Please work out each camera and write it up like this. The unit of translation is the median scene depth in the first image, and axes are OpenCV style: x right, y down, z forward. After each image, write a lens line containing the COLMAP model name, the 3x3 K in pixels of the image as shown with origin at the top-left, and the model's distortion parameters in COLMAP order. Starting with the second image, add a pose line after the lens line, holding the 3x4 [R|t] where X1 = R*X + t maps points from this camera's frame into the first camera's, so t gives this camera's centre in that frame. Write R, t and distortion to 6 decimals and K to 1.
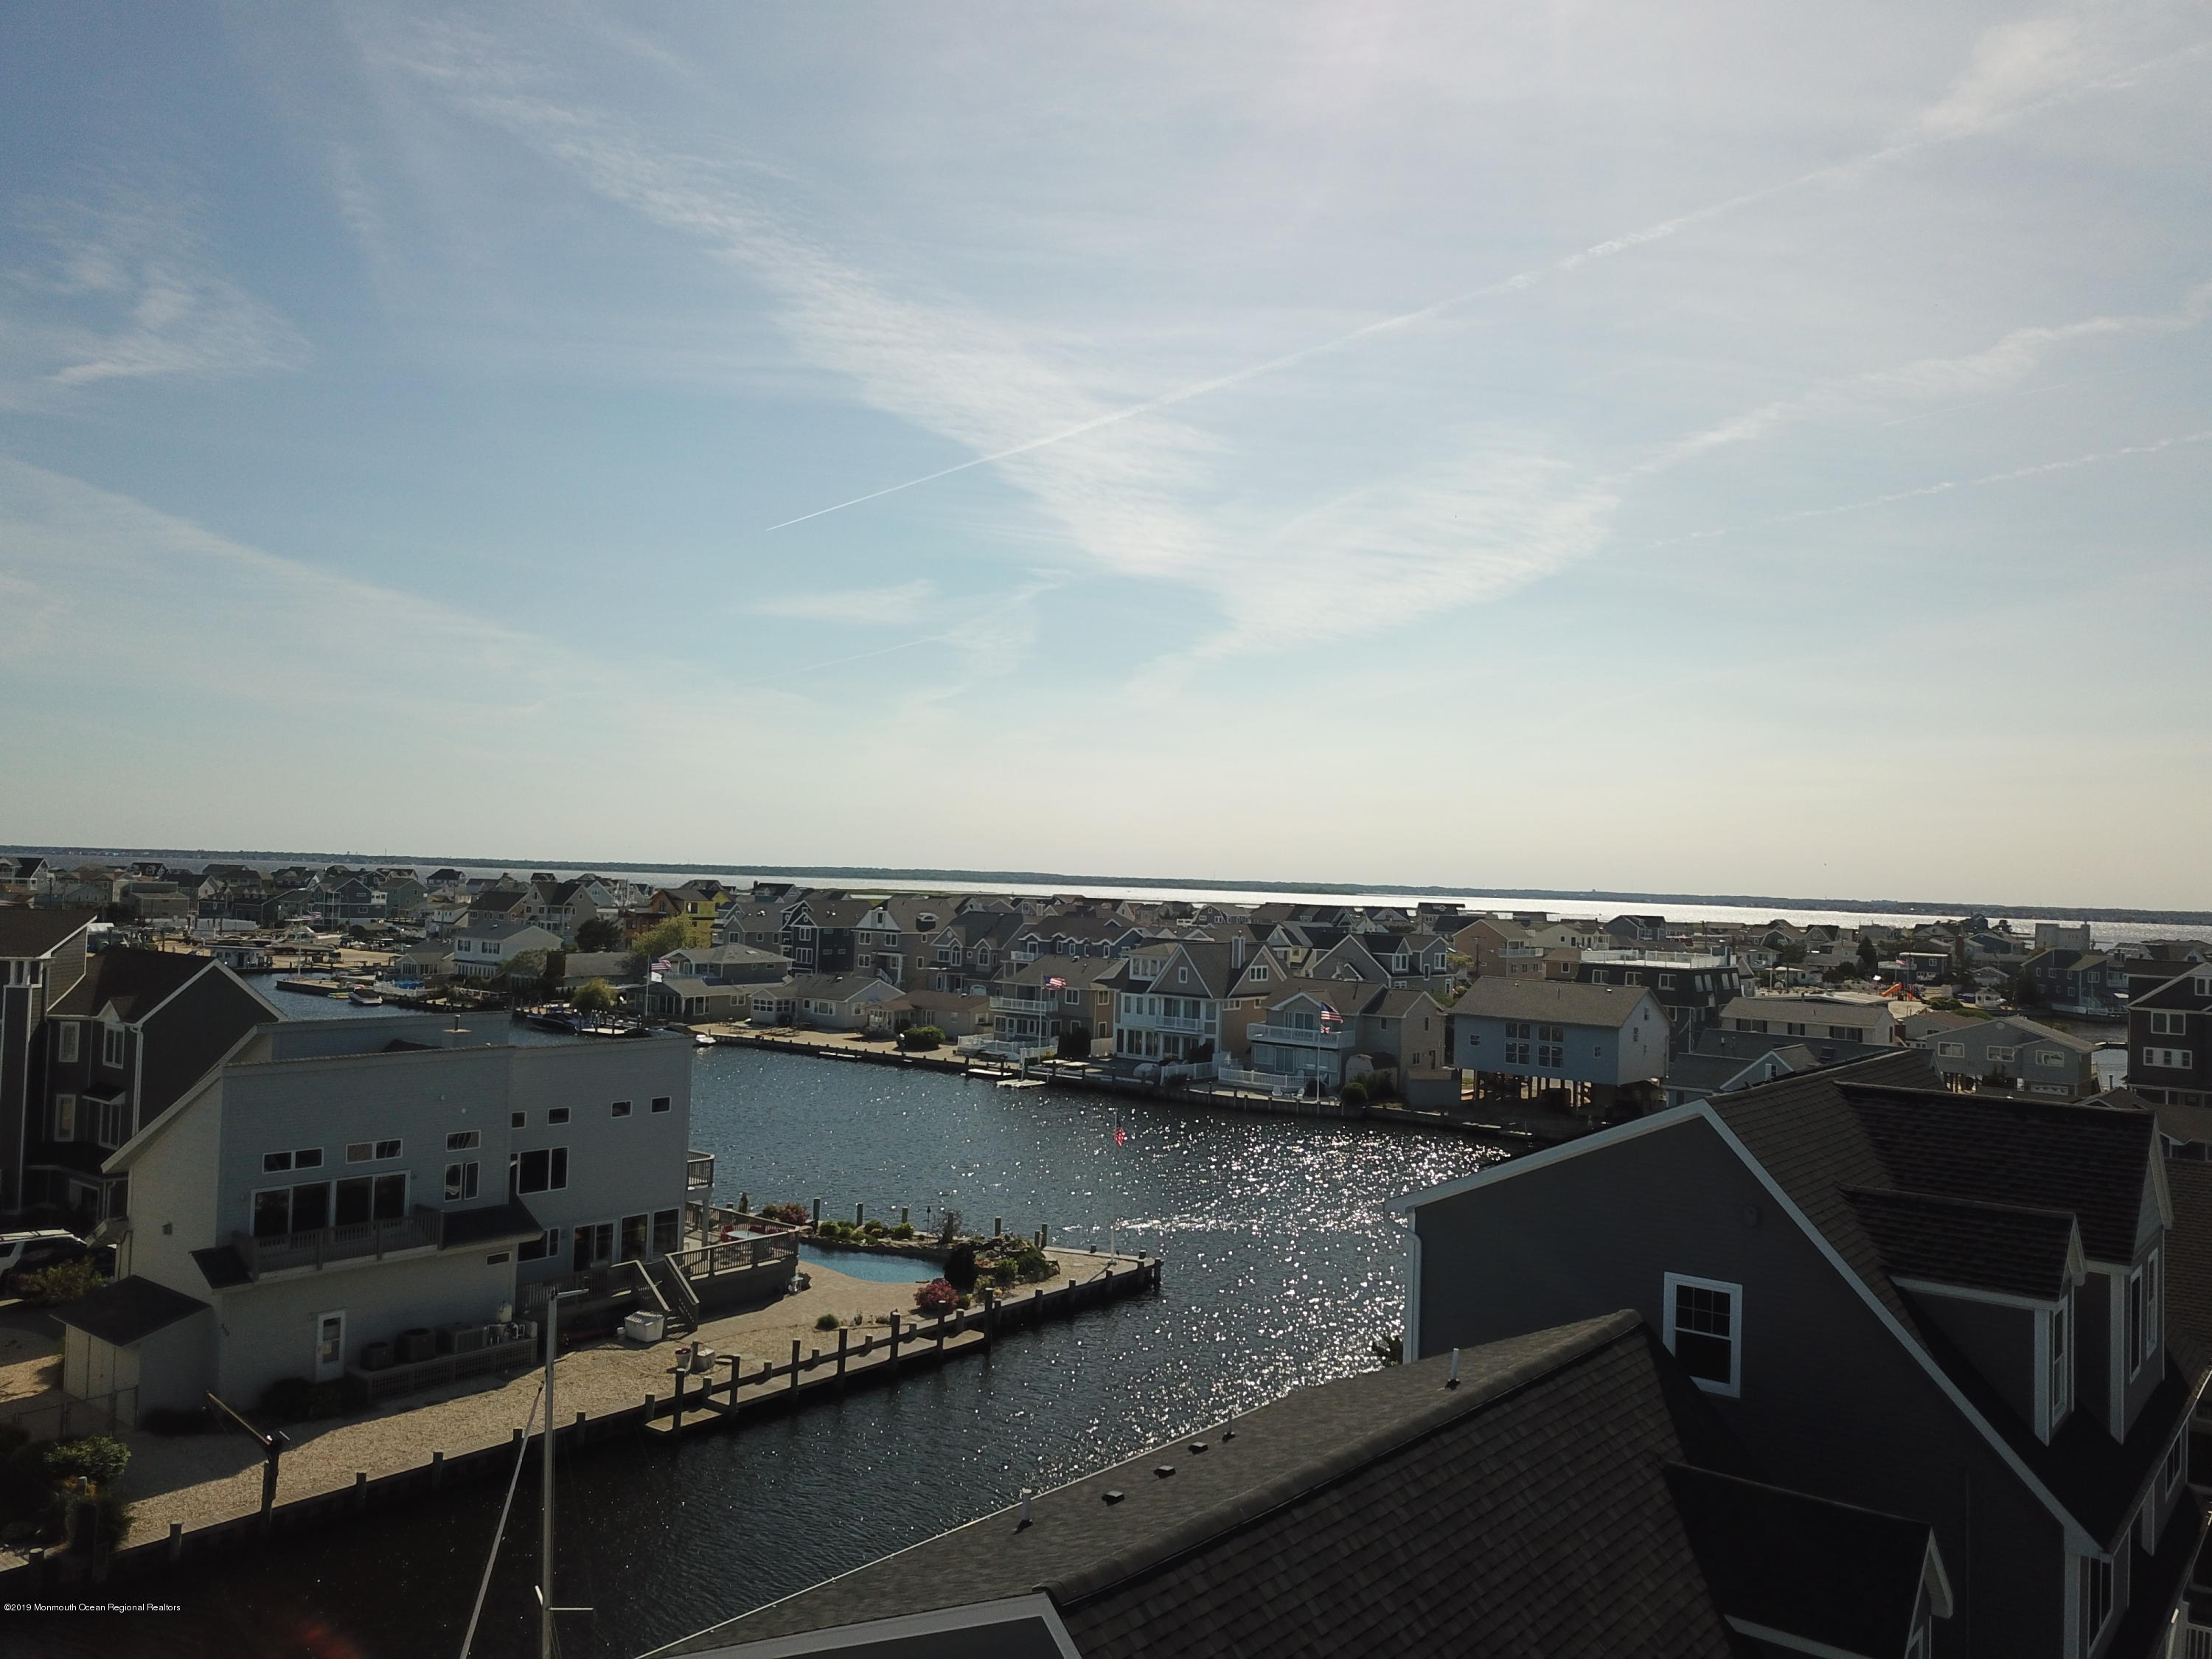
lens RADIAL K [[1695.3, 0, 1099.8], [0, 1695.3, 801.9], [0, 0, 1]] dist [0.020342, -0.021381]
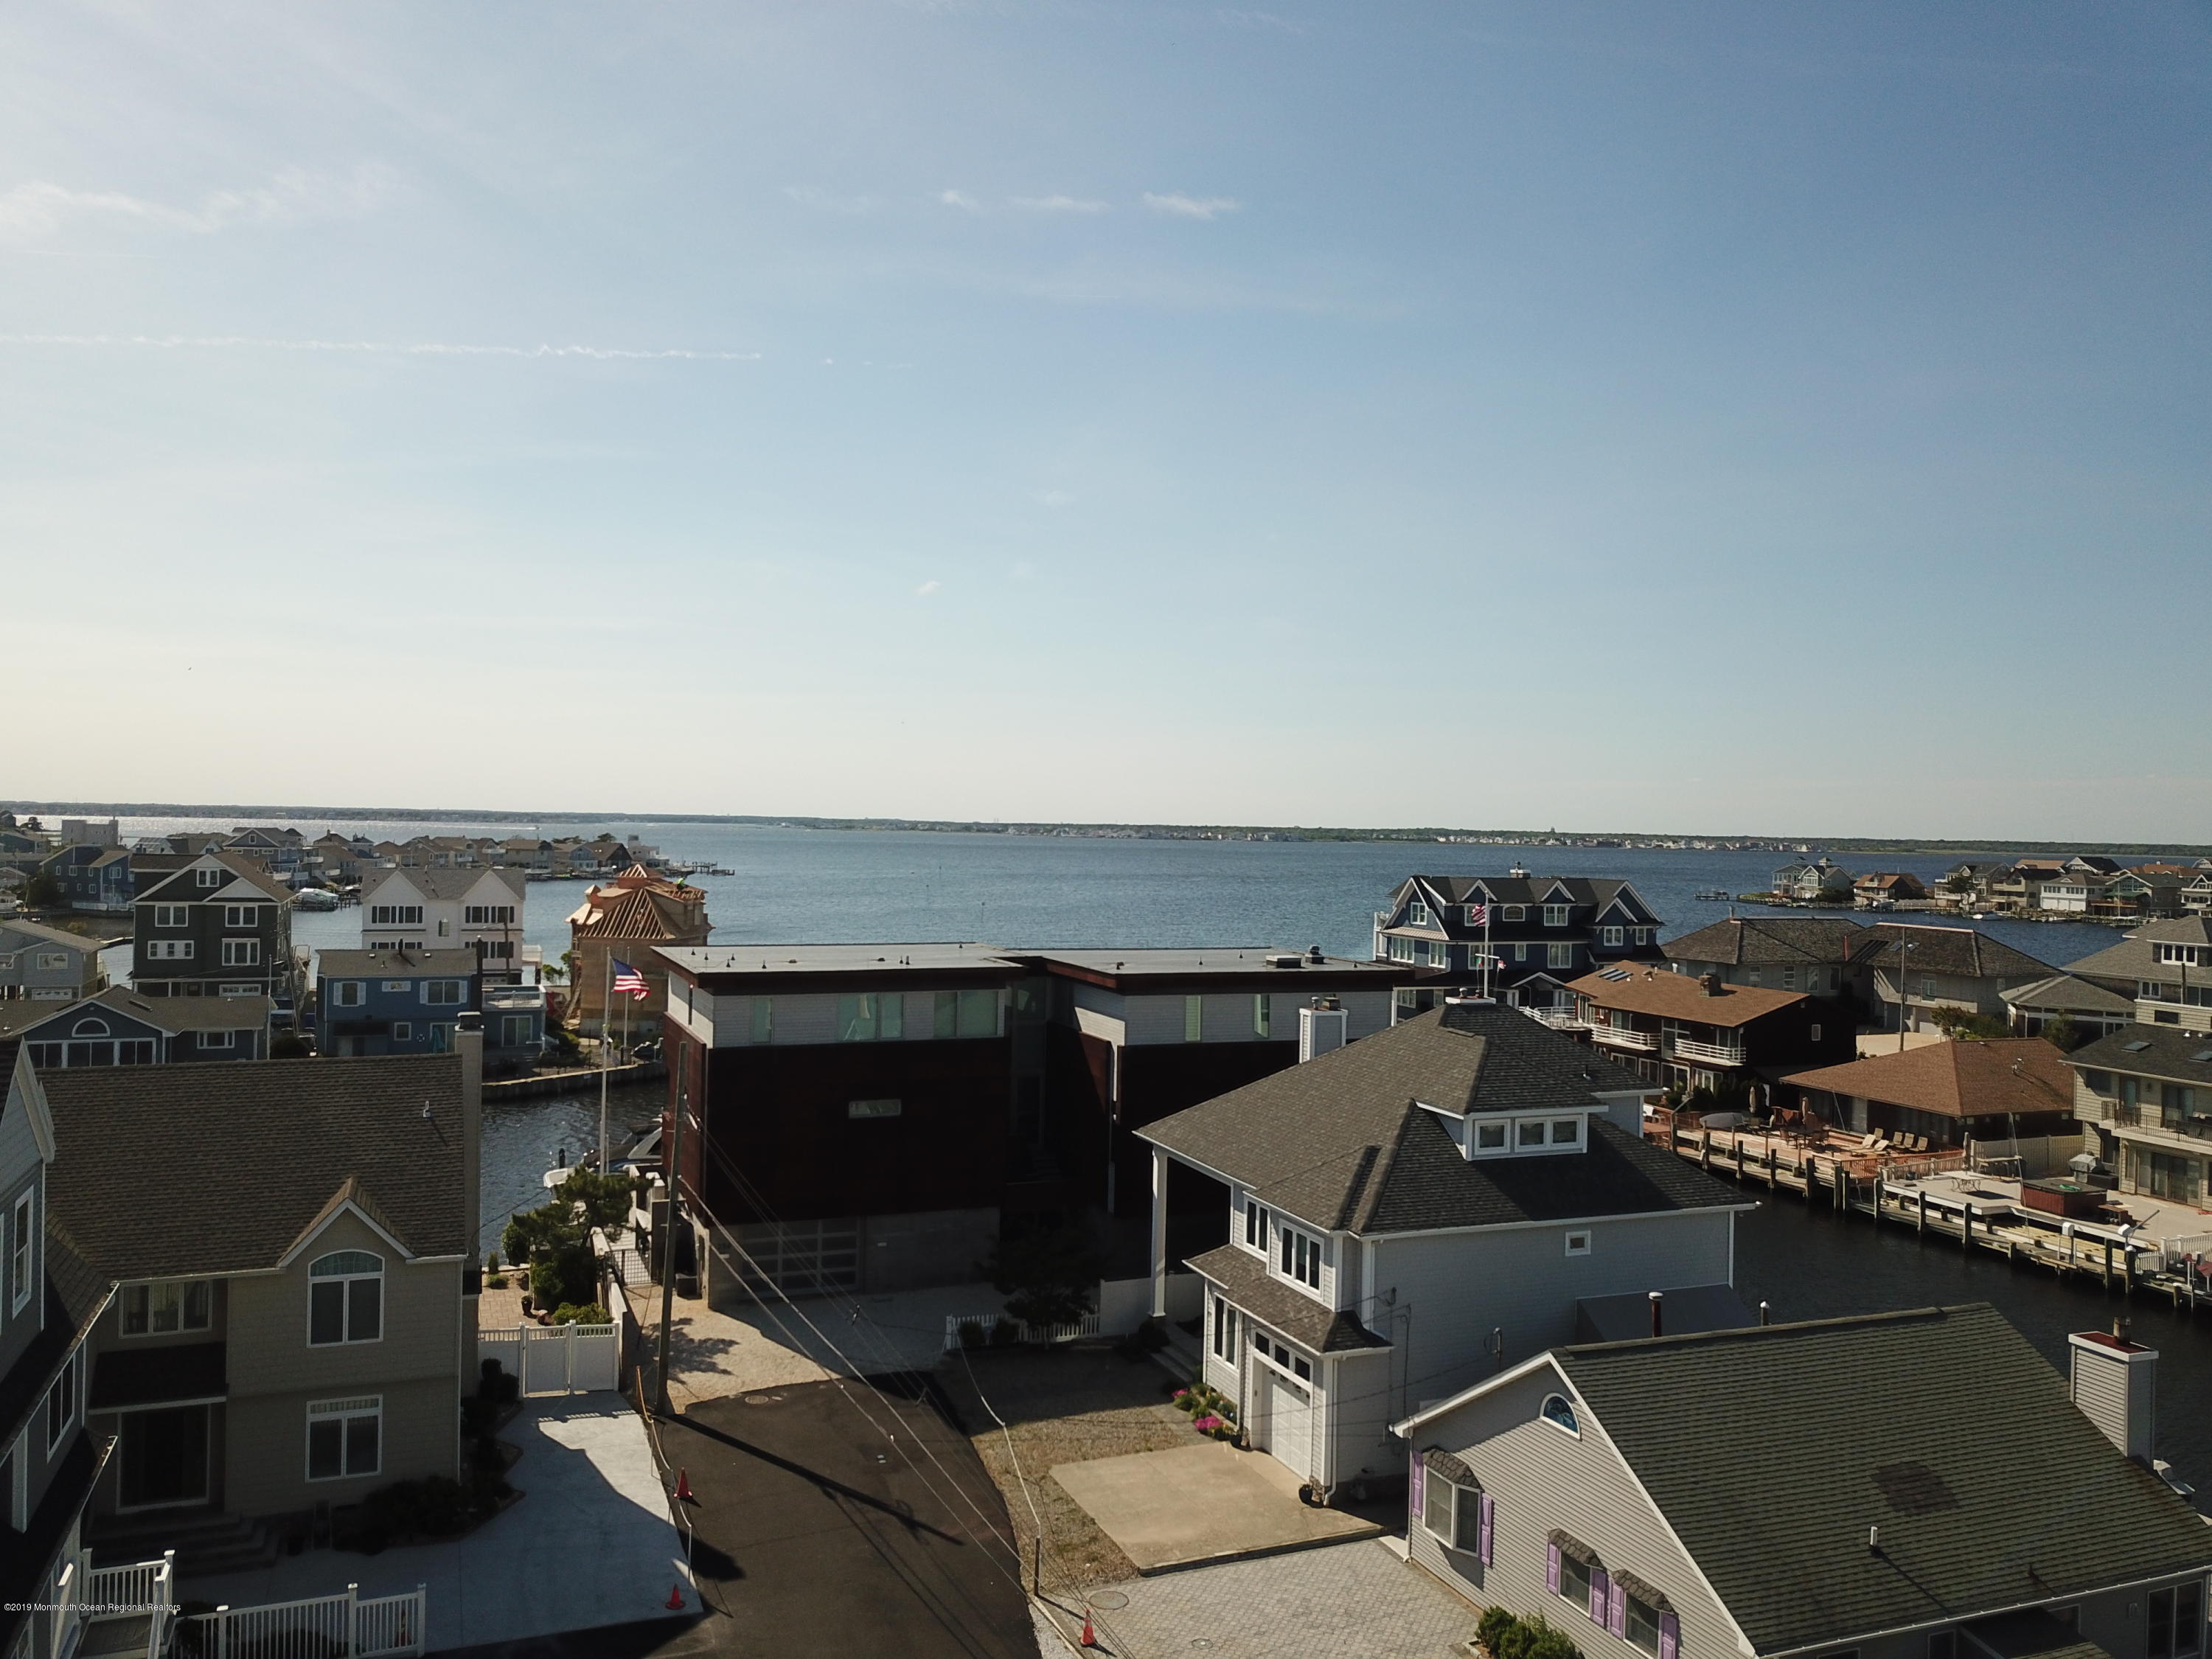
lens RADIAL K [[1695.3, 0, 1102.4], [0, 1695.3, 836.6], [0, 0, 1]] dist [0.020342, -0.021381]
pose [[0.500608, -0.031684, 0.865094, 0.029521], [-0.038348, 0.997537, 0.058726, 0.002765], [-0.864824, -0.062574, 0.498160, 0.020895]]
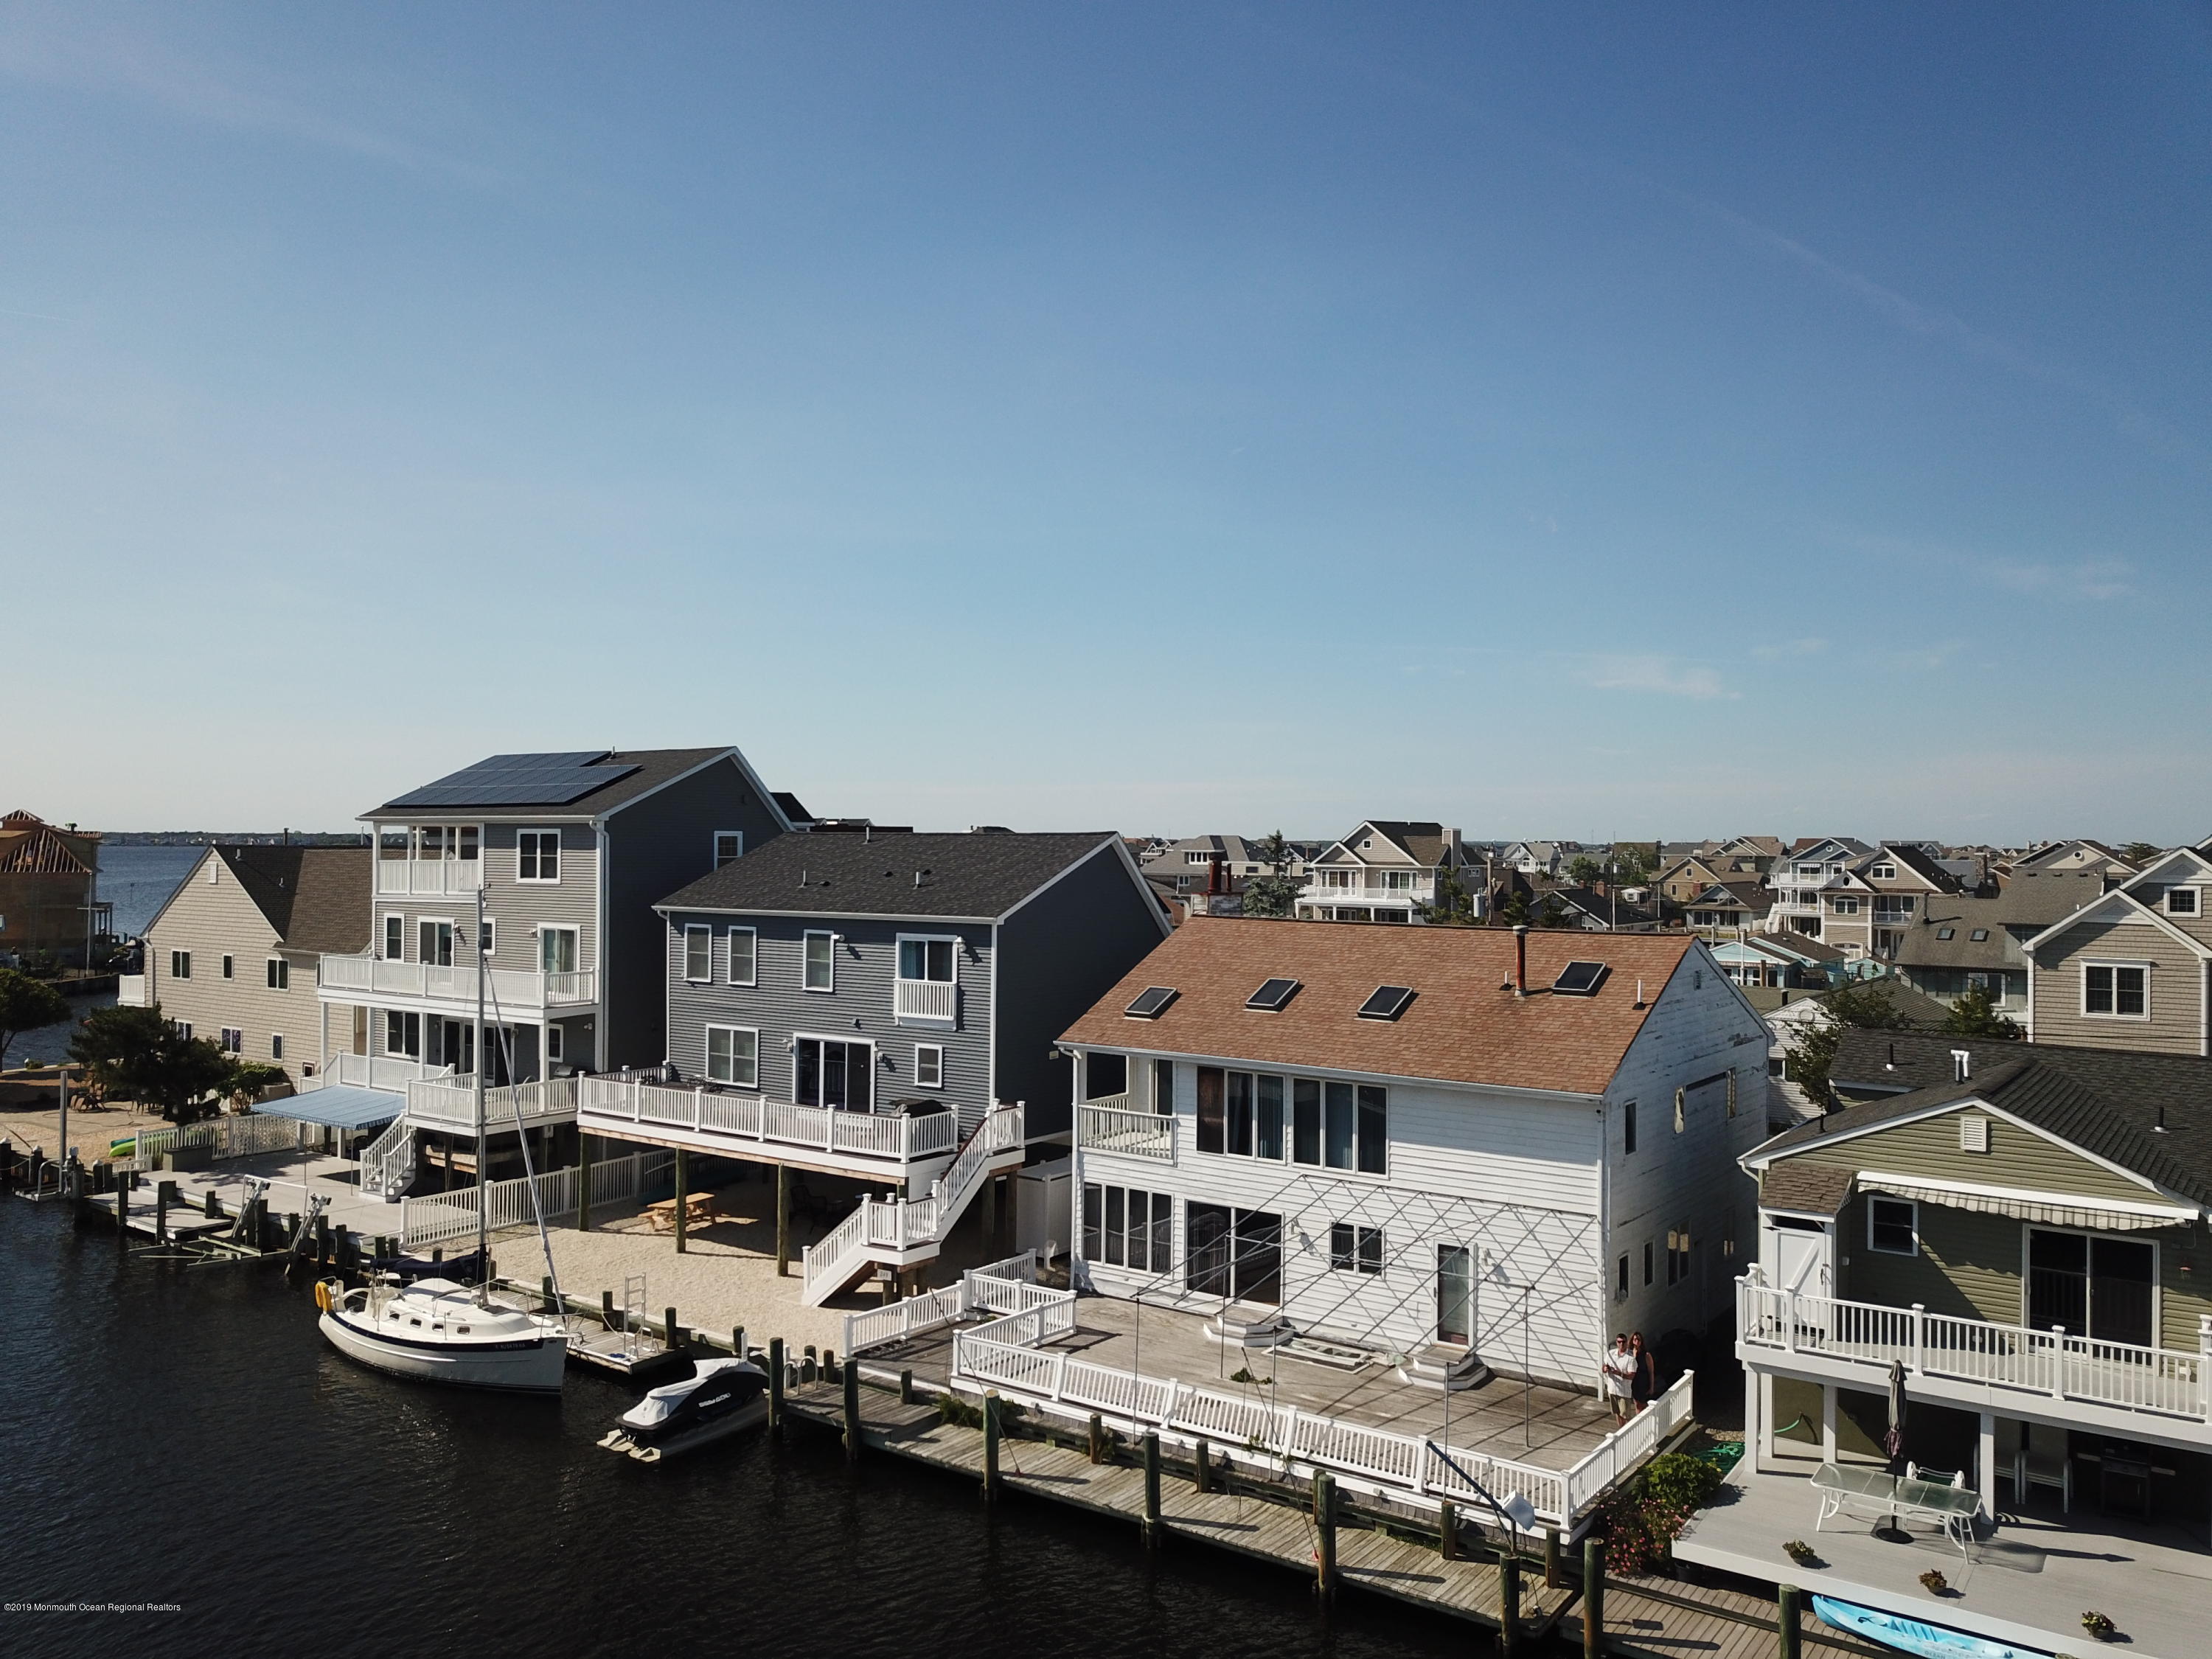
lens RADIAL K [[1695.3, 0, 1104.3], [0, 1695.3, 828.6], [0, 0, 1]] dist [0.020342, -0.021381]
pose [[-0.045505, -0.027997, 0.998572, -0.330209], [-0.048456, 0.998492, 0.025787, 0.038256], [-0.997788, -0.047213, -0.046793, 0.117572]]
